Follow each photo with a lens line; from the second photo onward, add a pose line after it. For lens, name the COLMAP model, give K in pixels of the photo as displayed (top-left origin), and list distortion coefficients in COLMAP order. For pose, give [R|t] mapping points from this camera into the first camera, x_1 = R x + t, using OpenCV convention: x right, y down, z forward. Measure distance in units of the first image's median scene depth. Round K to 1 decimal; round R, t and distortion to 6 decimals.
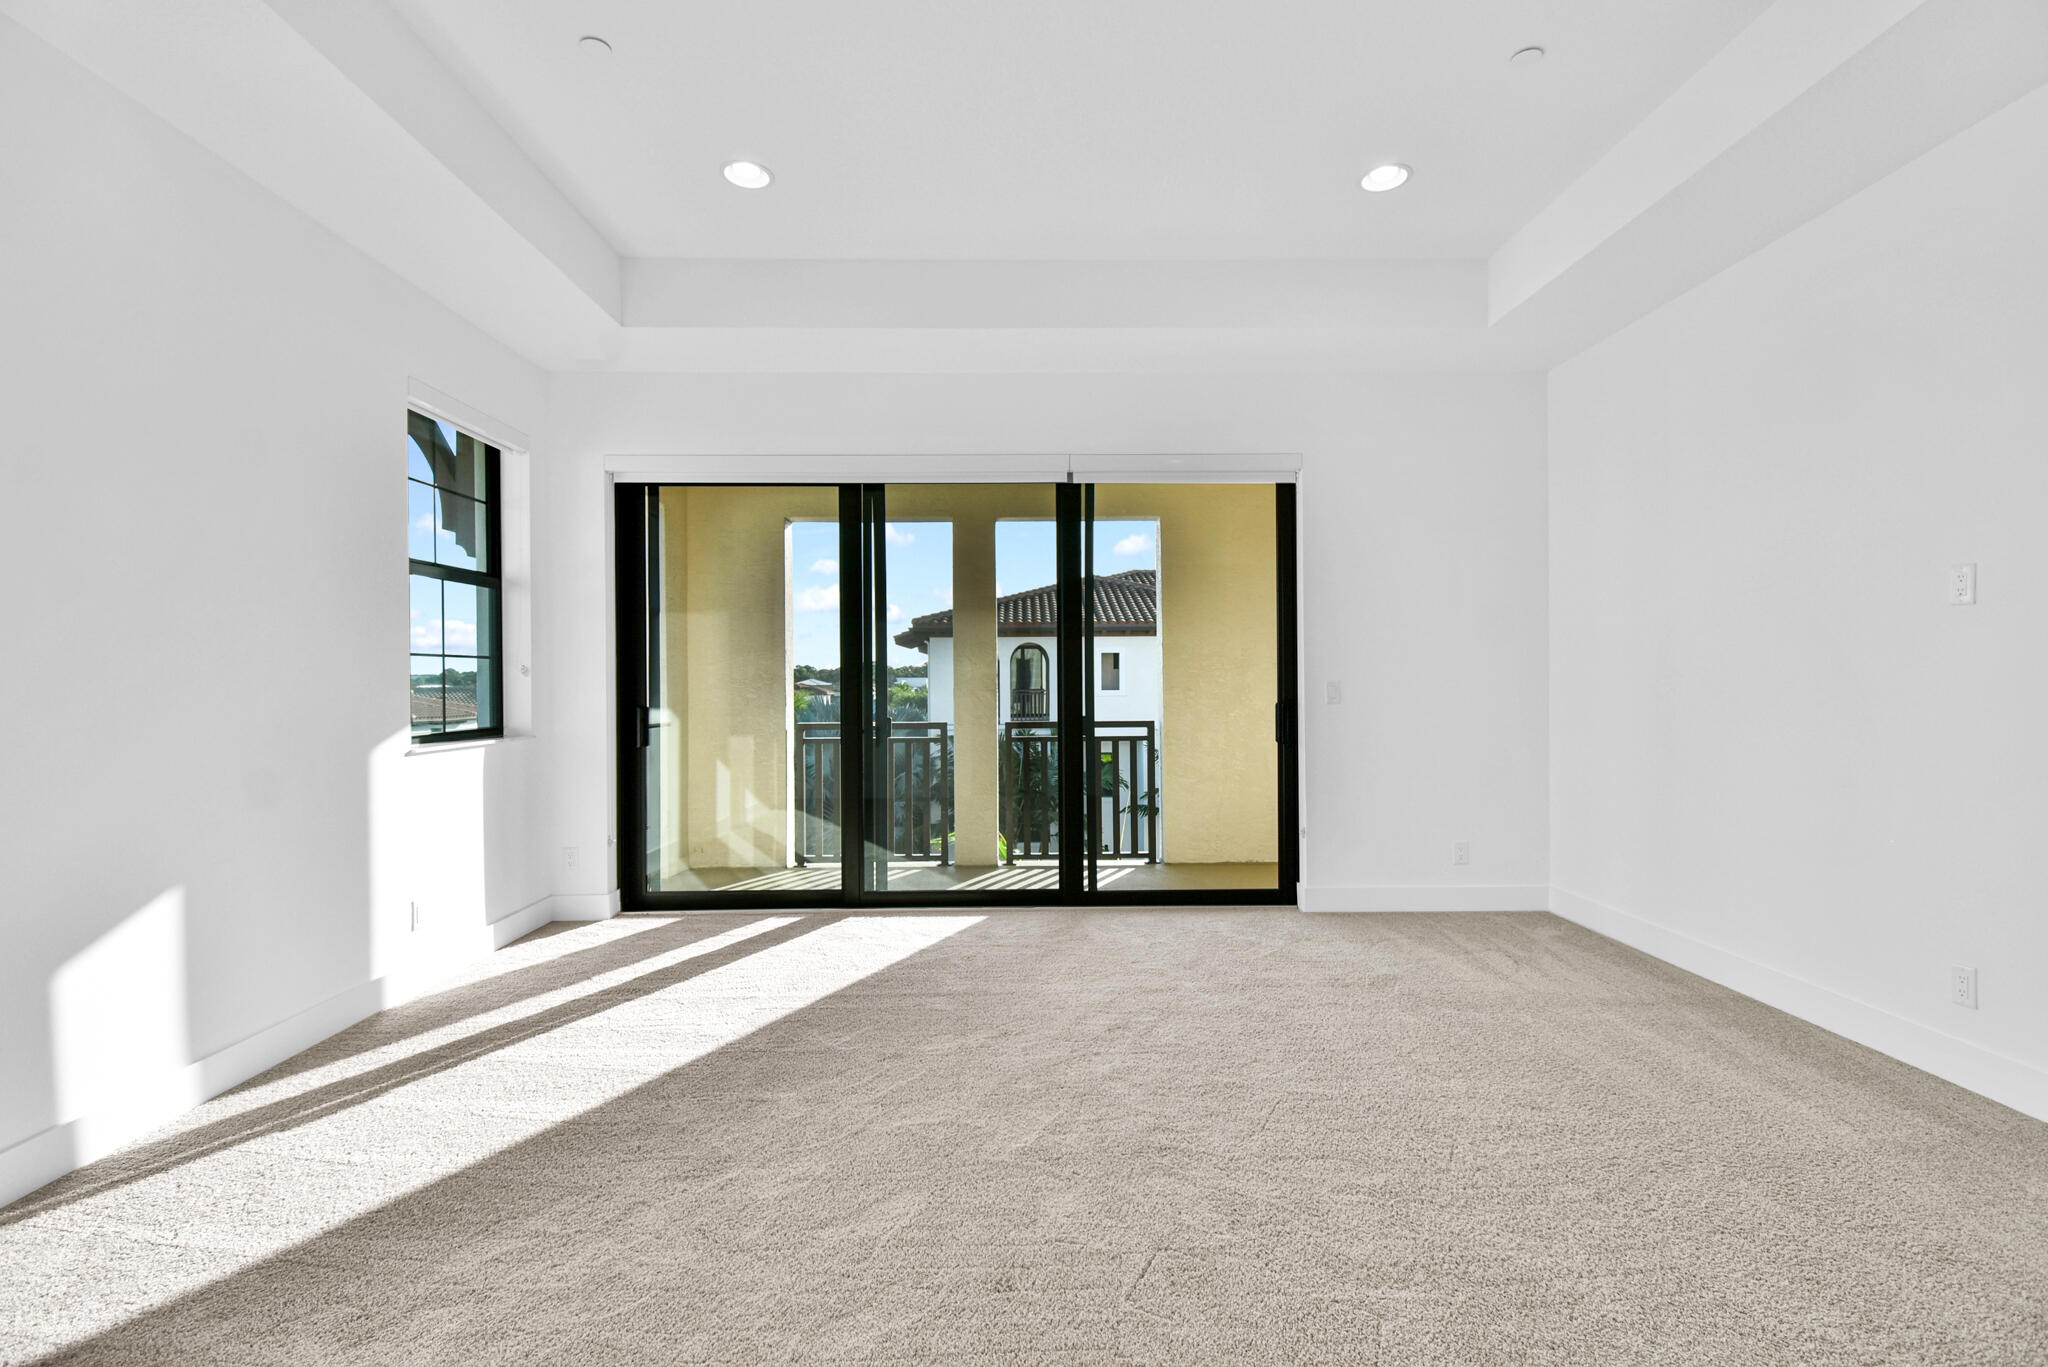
lens RADIAL K [[902.3, 0, 1036.5], [0, 902.3, 689.8], [0, 0, 1]] dist [0.000367, -0.010607]
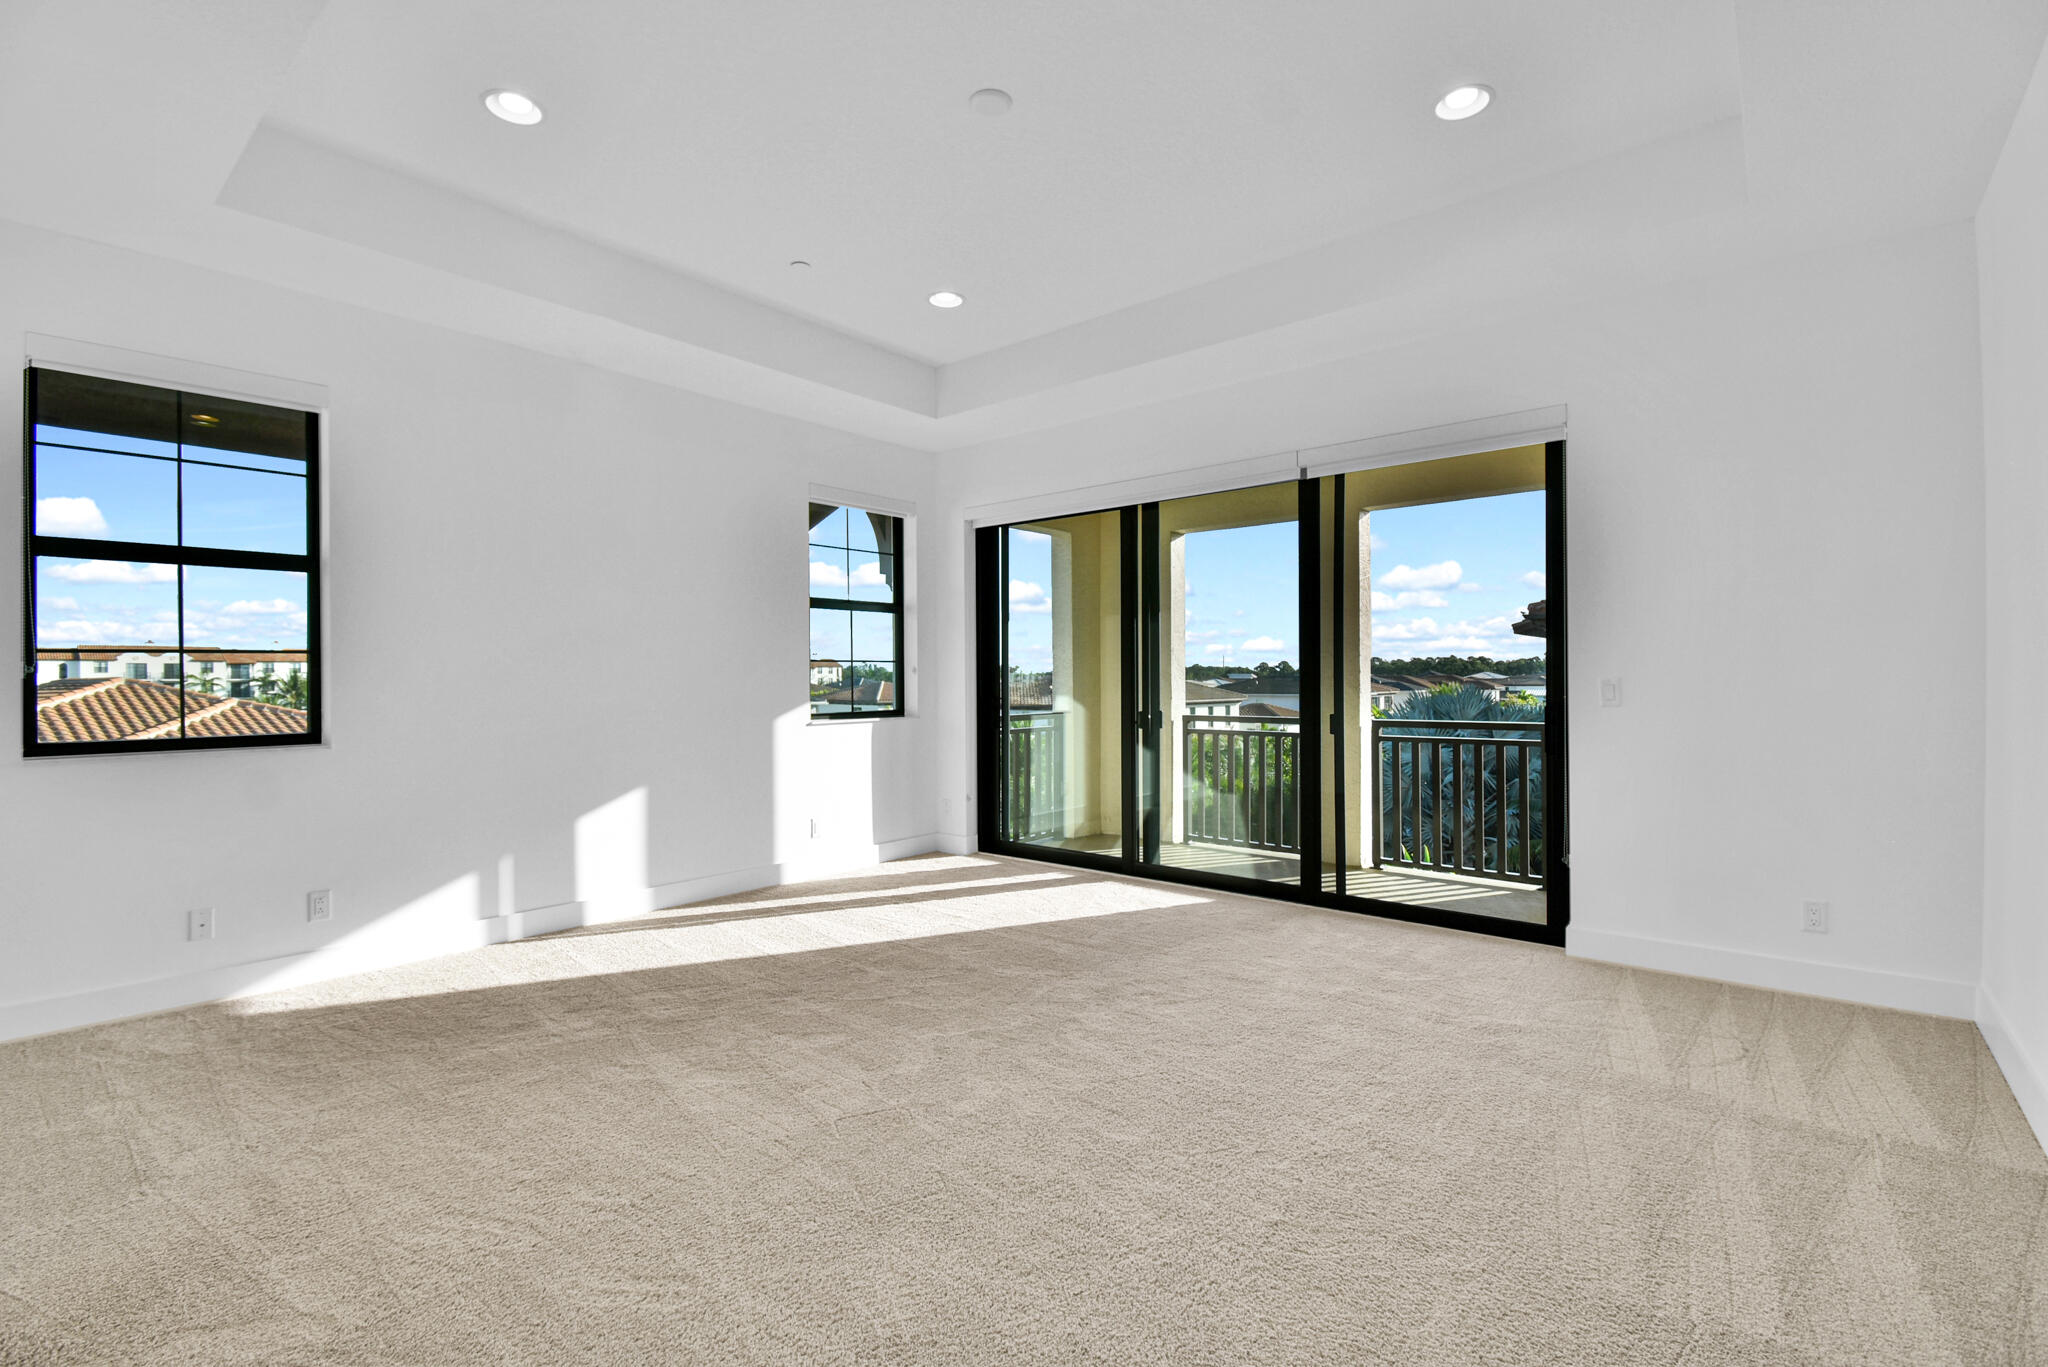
lens RADIAL K [[902.3, 0, 1027.2], [0, 902.3, 689.6], [0, 0, 1]] dist [0.000367, -0.010607]
pose [[0.756860, 0.008340, -0.653524, 0.548610], [-0.004232, 0.999960, 0.007860, -0.003982], [0.653563, -0.003183, 0.756865, 0.055501]]
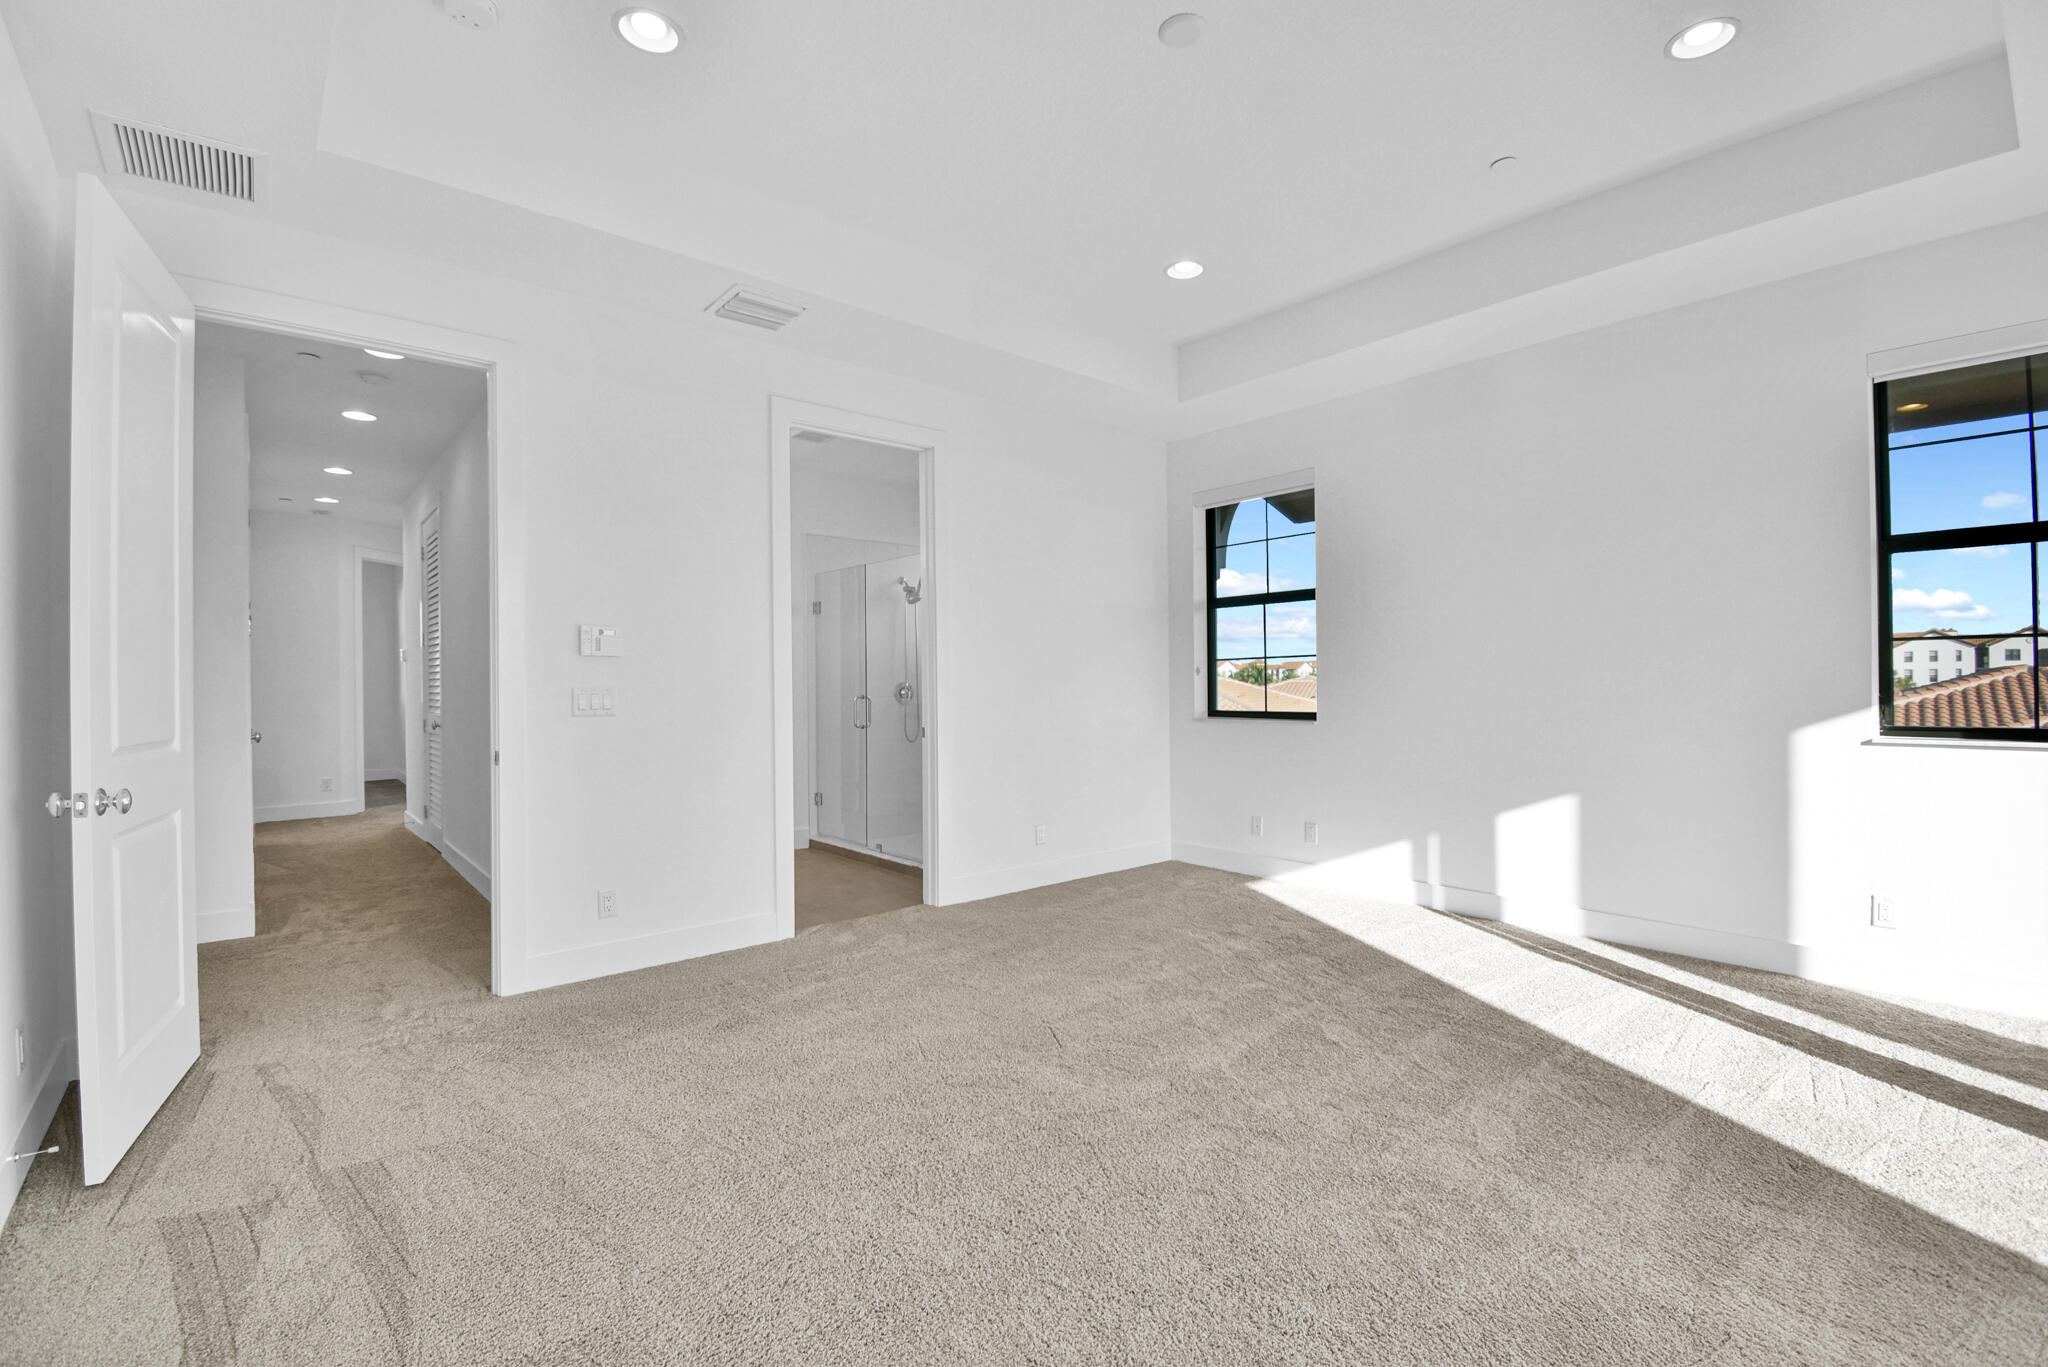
lens RADIAL K [[902.3, 0, 1041.4], [0, 902.3, 685.4], [0, 0, 1]] dist [0.000367, -0.010607]
pose [[-0.766864, 0.015202, -0.641629, 0.549674], [0.007265, 0.999861, 0.015007, -0.011777], [0.641768, 0.006847, -0.766868, 1.045937]]
